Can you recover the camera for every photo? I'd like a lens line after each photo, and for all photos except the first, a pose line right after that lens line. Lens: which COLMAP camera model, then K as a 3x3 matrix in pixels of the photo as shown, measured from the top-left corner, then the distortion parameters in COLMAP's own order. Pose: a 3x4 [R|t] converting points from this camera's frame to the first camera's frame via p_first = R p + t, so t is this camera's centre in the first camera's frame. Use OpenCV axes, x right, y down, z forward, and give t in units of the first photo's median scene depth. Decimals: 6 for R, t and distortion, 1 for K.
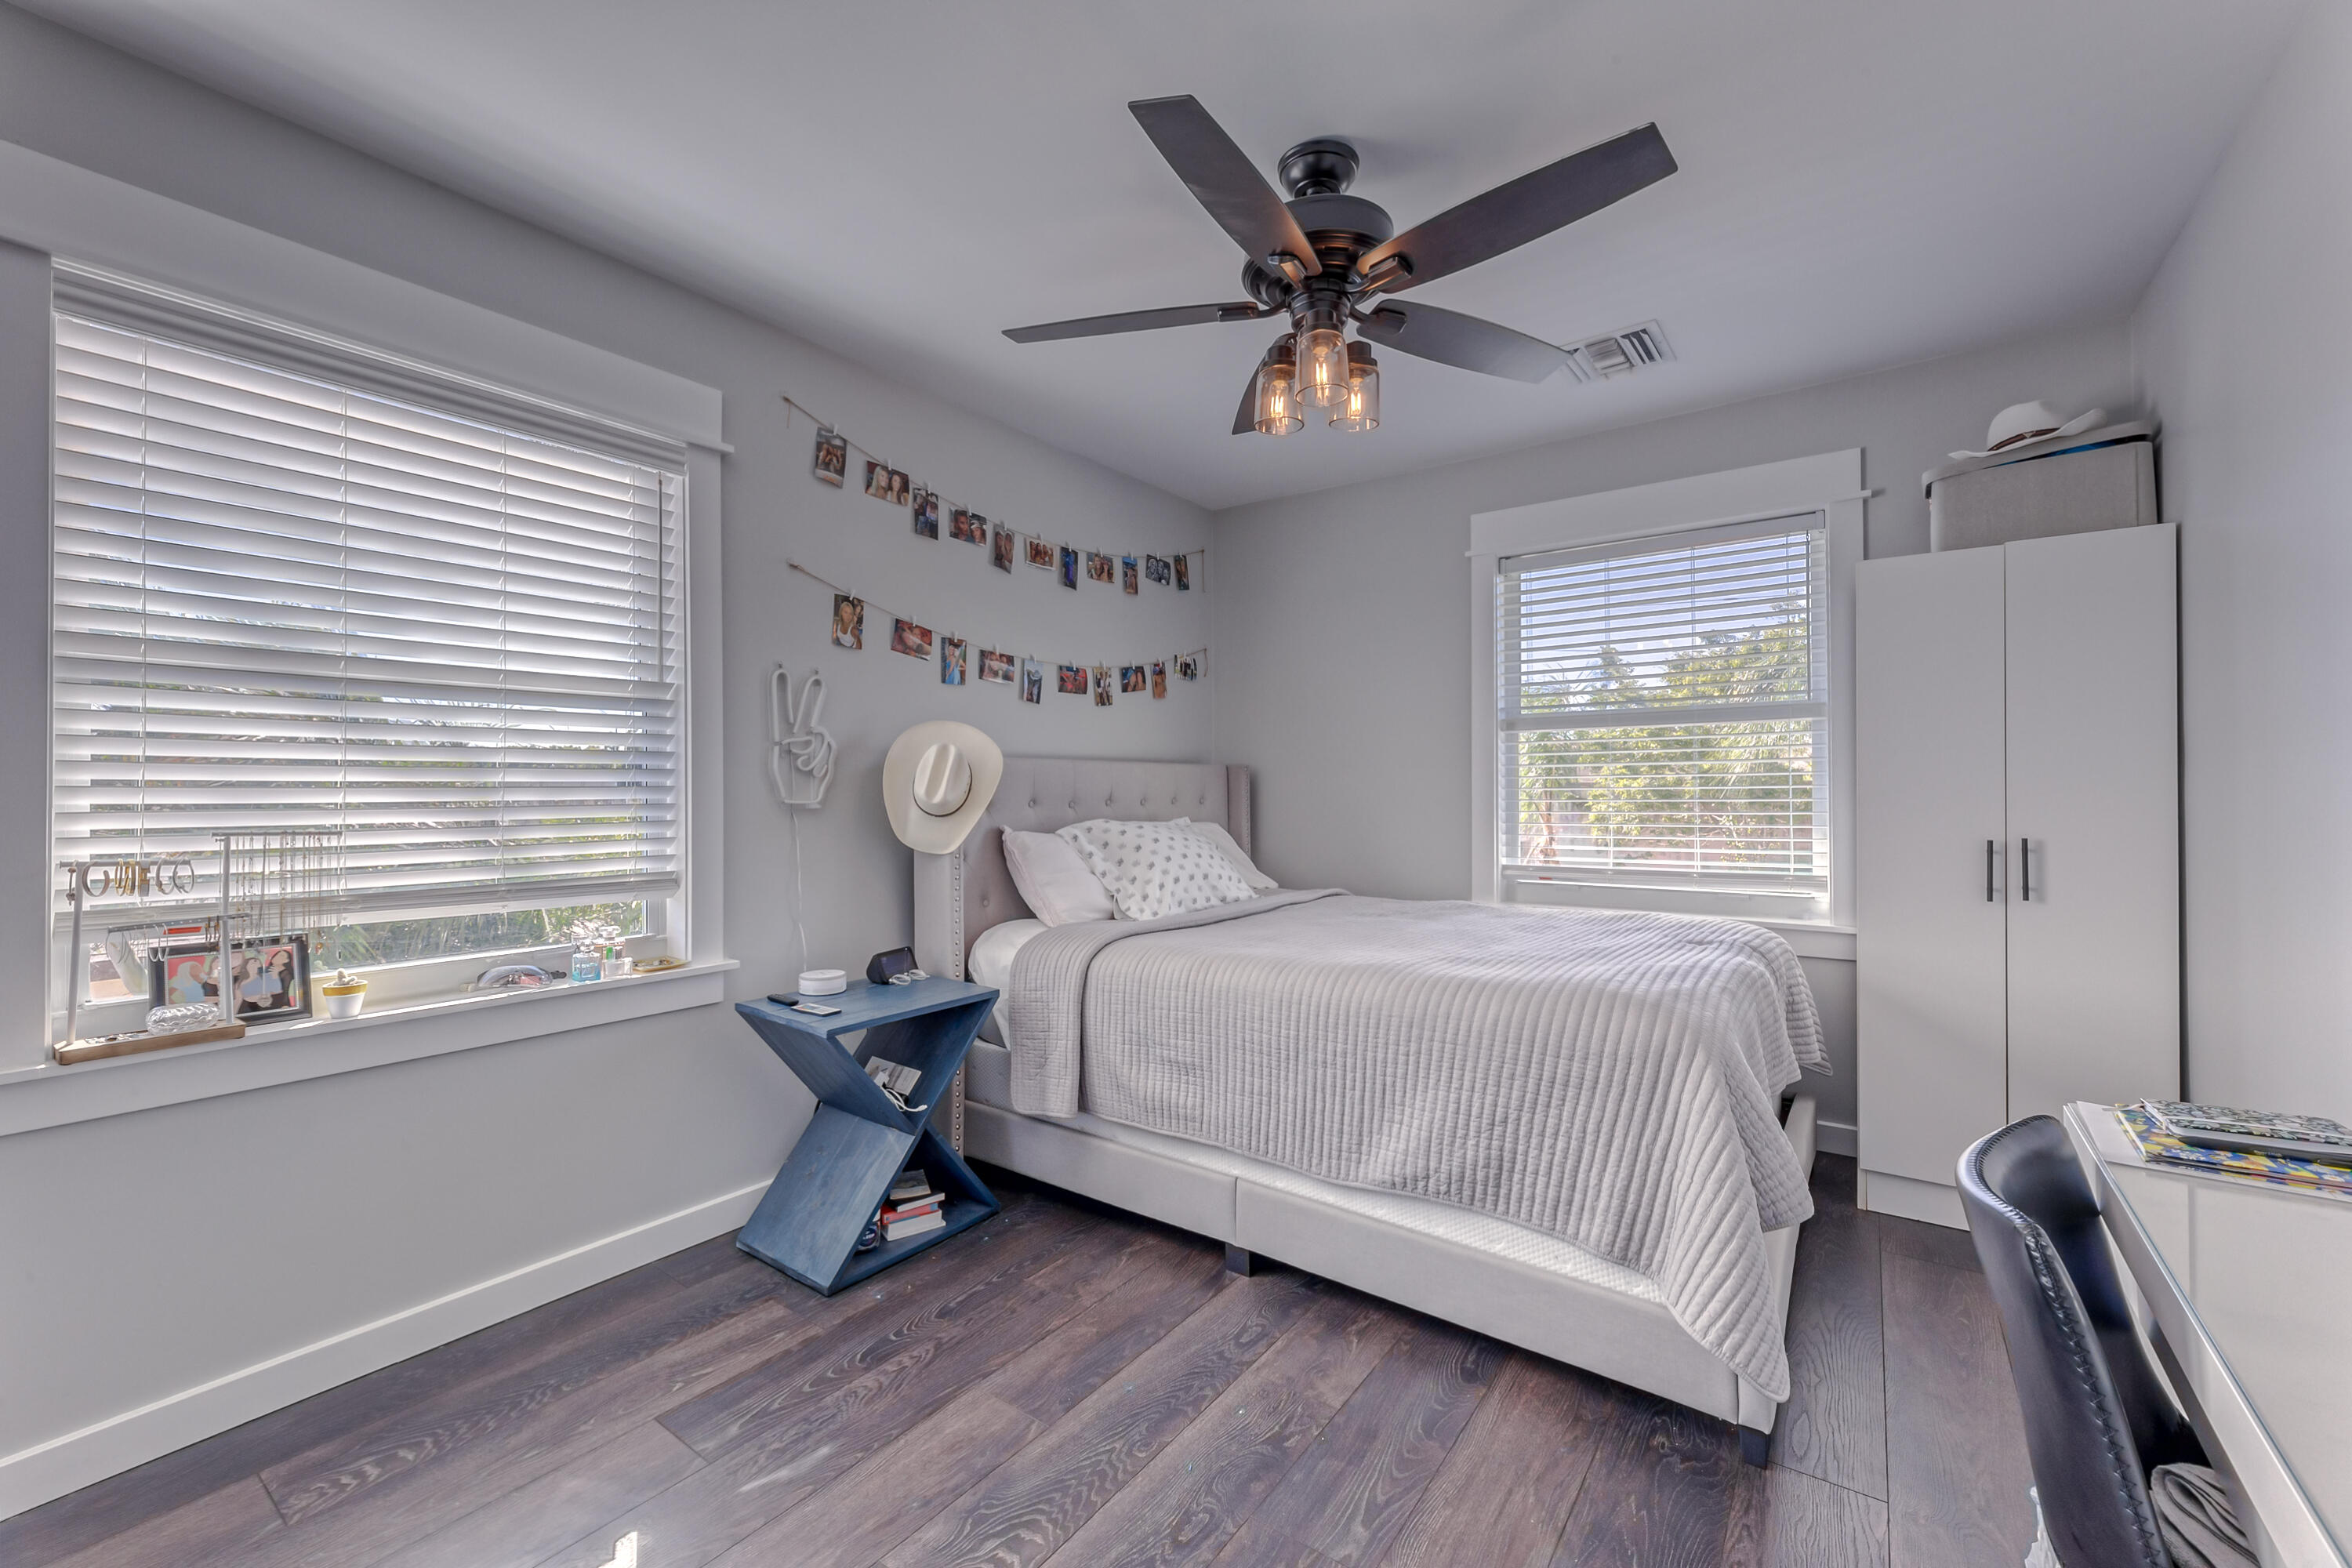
lens RADIAL K [[920.3, 0, 1176.4], [0, 920.3, 770.3], [0, 0, 1]] dist [0.000974, 0.000104]
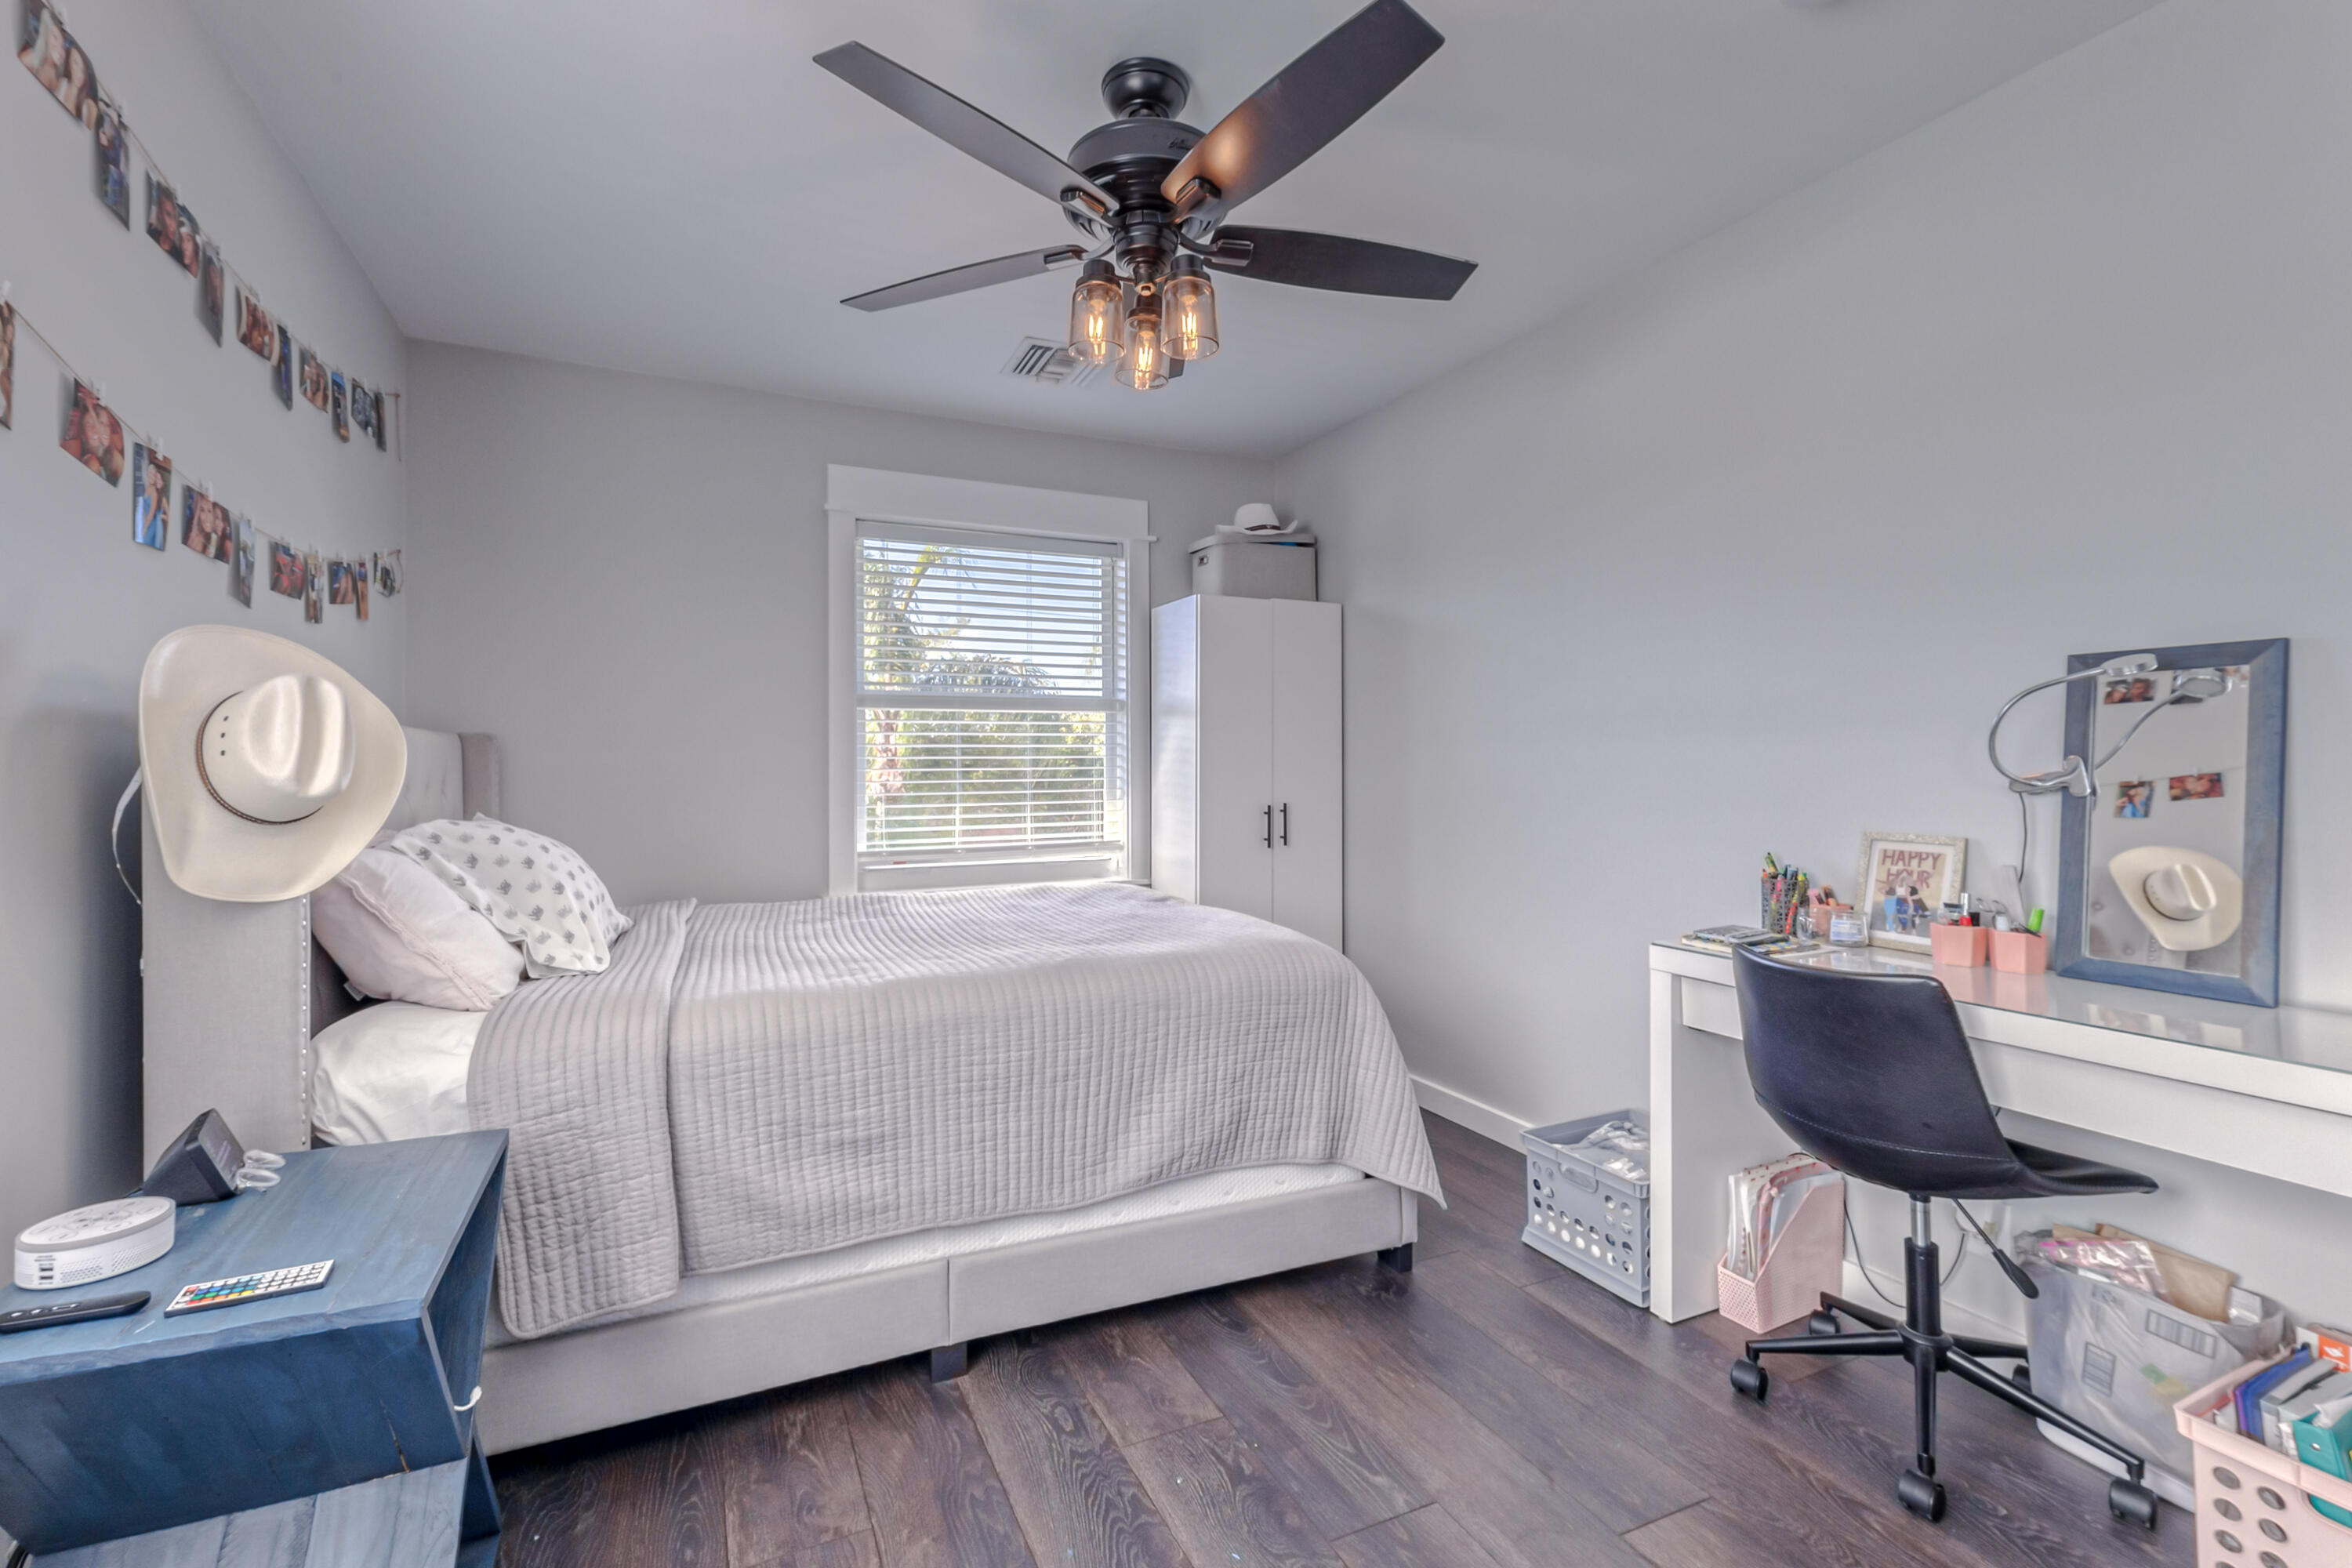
lens RADIAL K [[1005.4, 0, 1082.3], [0, 1005.4, 750.7], [0, 0, 1]] dist [0.009518, 0.000307]
pose [[0.519372, 0.017855, 0.854362, -0.475537], [-0.016809, 0.999802, -0.010677, 0.009754], [-0.854383, -0.008816, 0.519569, 0.344973]]
